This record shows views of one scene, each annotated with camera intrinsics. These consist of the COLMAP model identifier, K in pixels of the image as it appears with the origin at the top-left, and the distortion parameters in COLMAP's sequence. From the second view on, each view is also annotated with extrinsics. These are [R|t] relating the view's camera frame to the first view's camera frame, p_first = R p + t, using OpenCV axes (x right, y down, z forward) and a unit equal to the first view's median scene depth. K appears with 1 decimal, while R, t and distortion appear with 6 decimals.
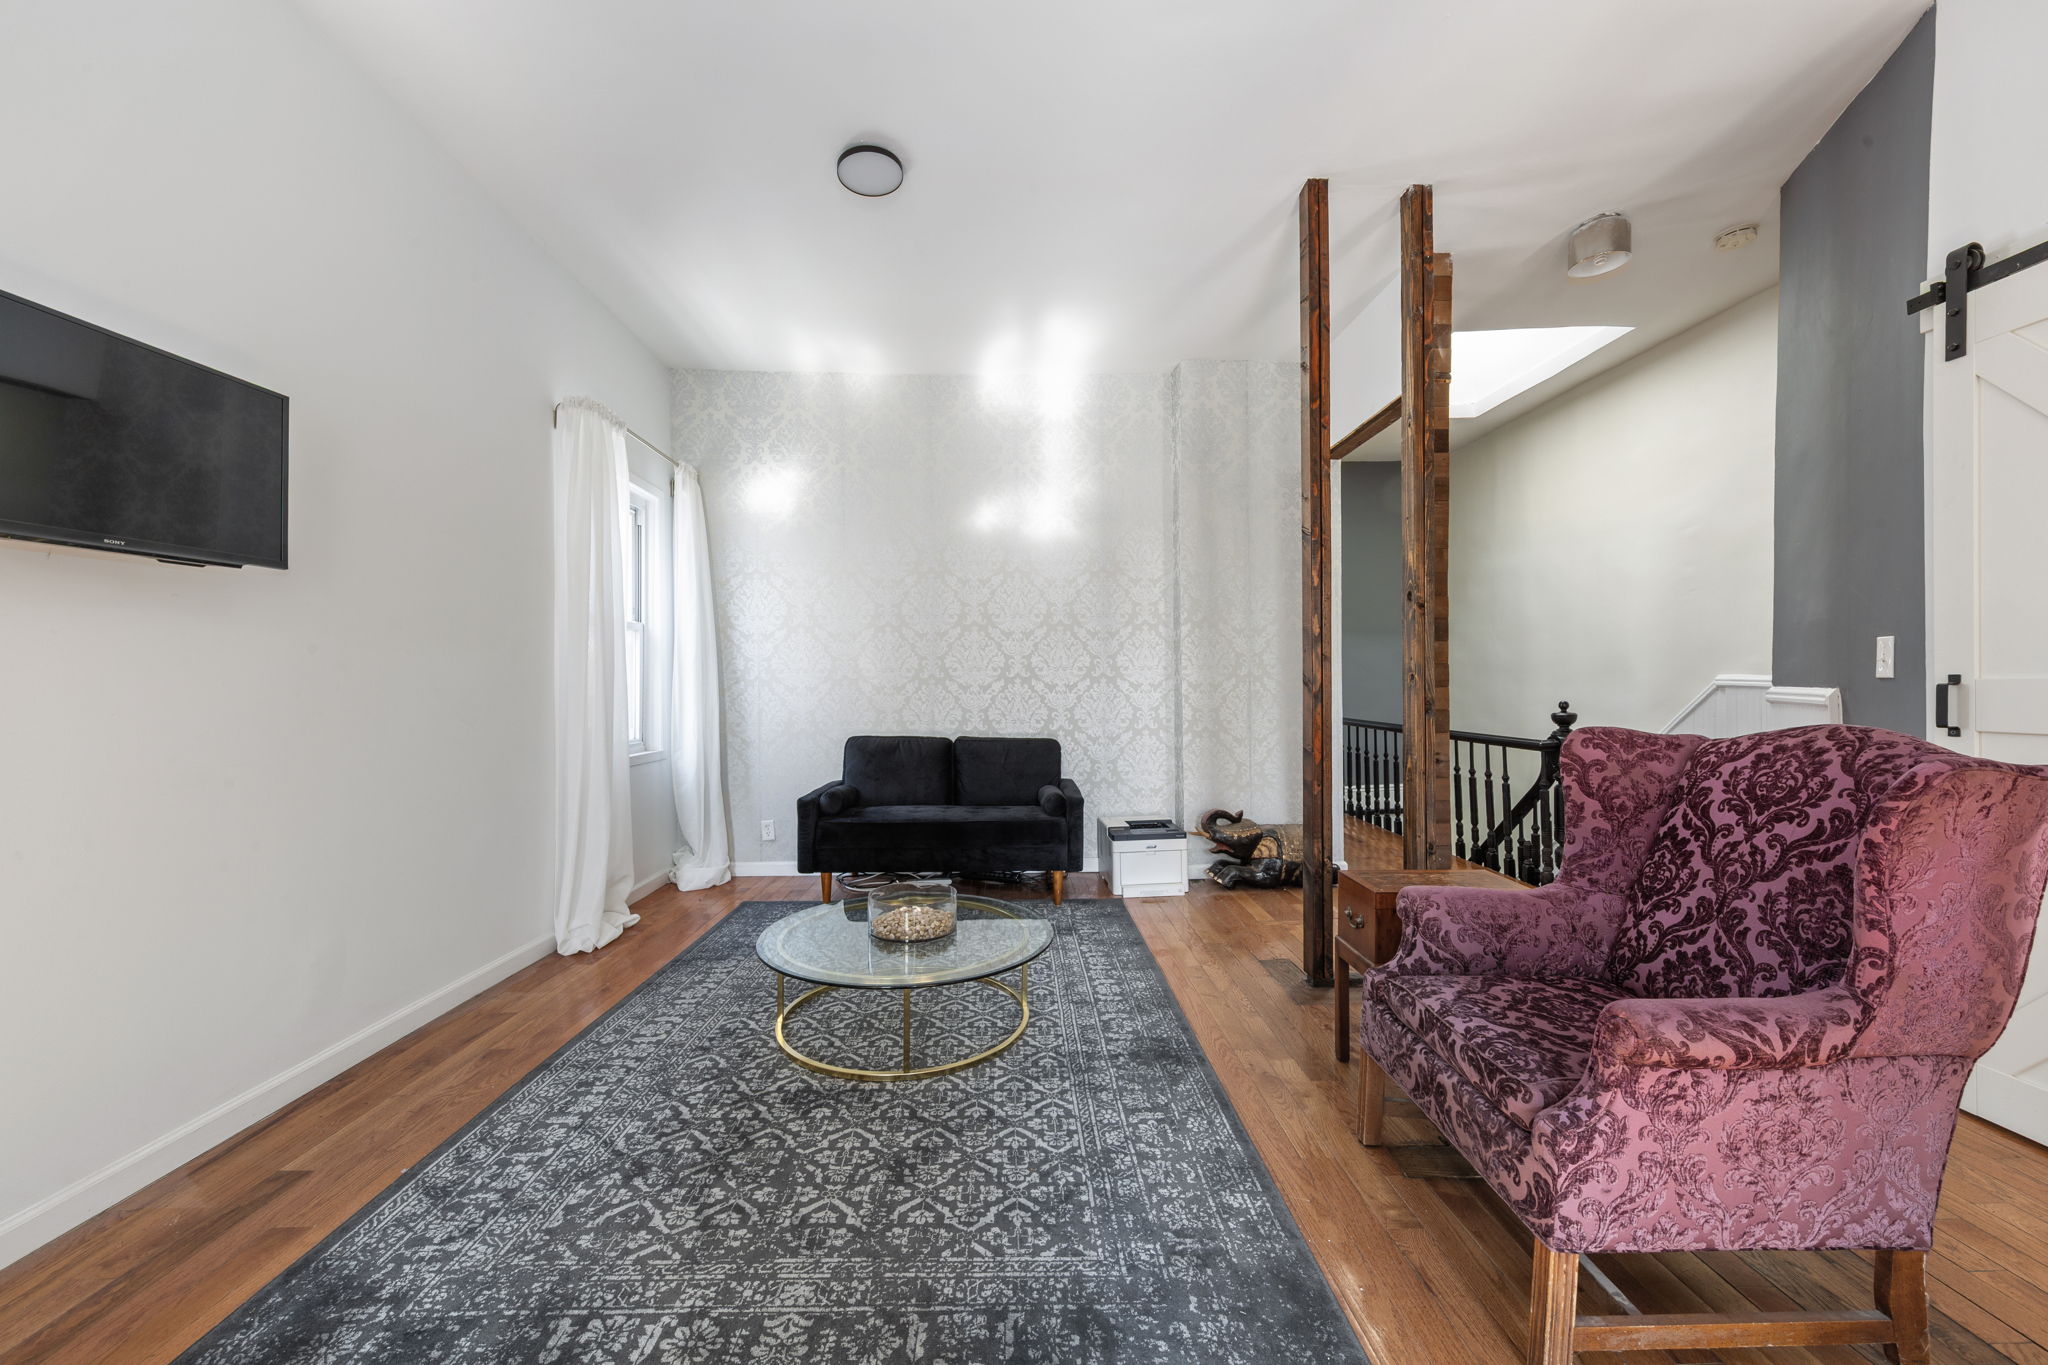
lens RADIAL K [[755.4, 0, 1033.1], [0, 755.4, 682.7], [0, 0, 1]] dist [0.000123, 0.000046]
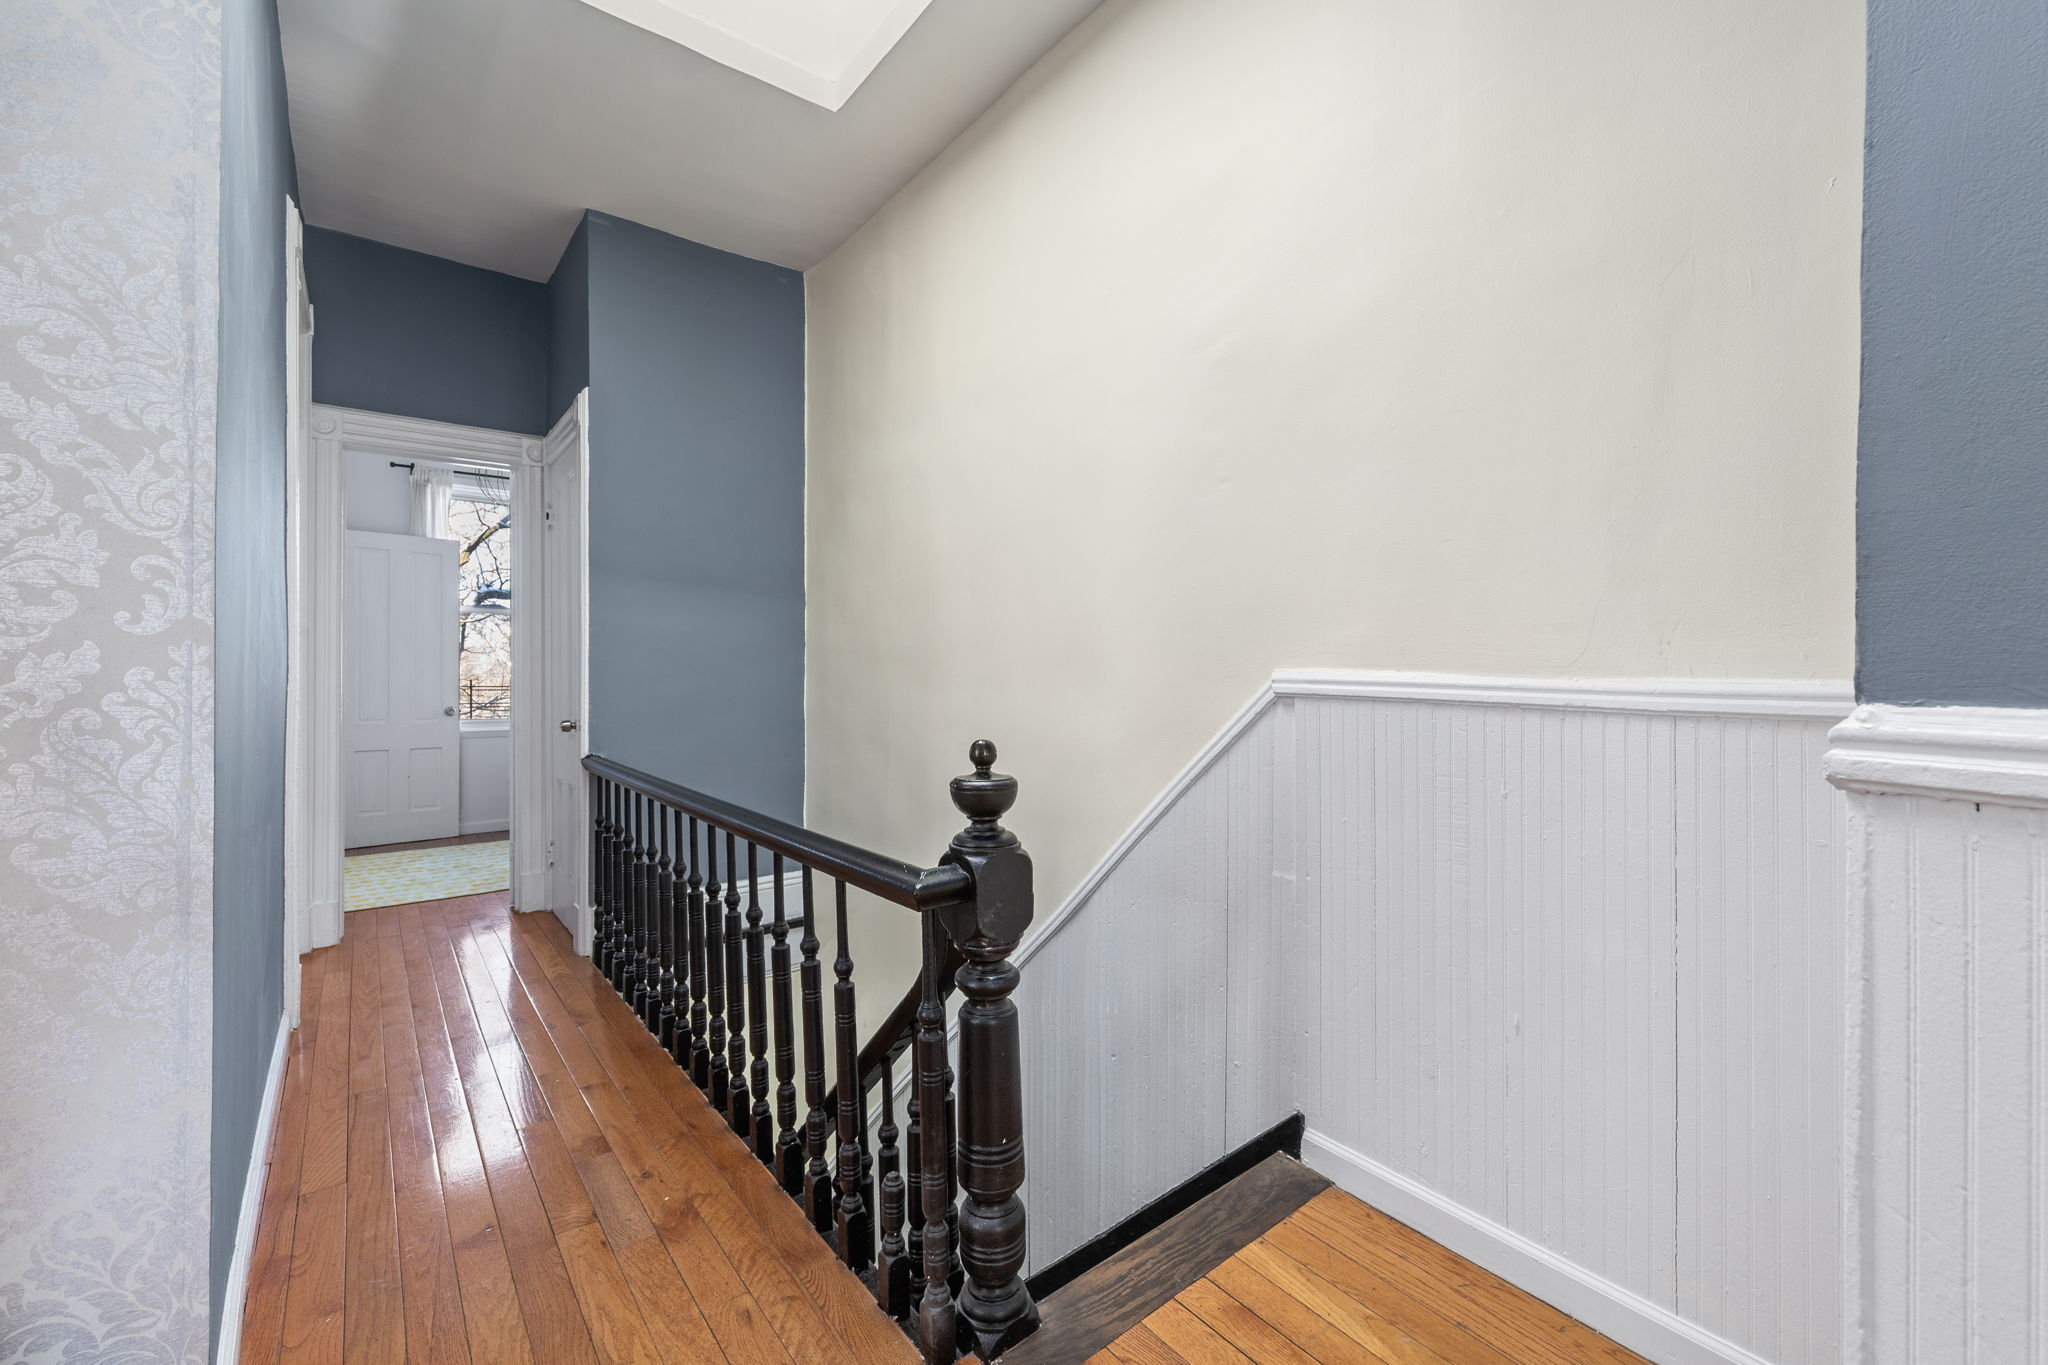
lens RADIAL K [[755.4, 0, 1033.1], [0, 755.4, 682.7], [0, 0, 1]] dist [0.000123, 0.000046]
pose [[0.795652, 0.006910, 0.605715, 0.515733], [-0.003855, 0.999972, -0.006344, 0.000872], [-0.605742, 0.002713, 0.795657, 0.718661]]
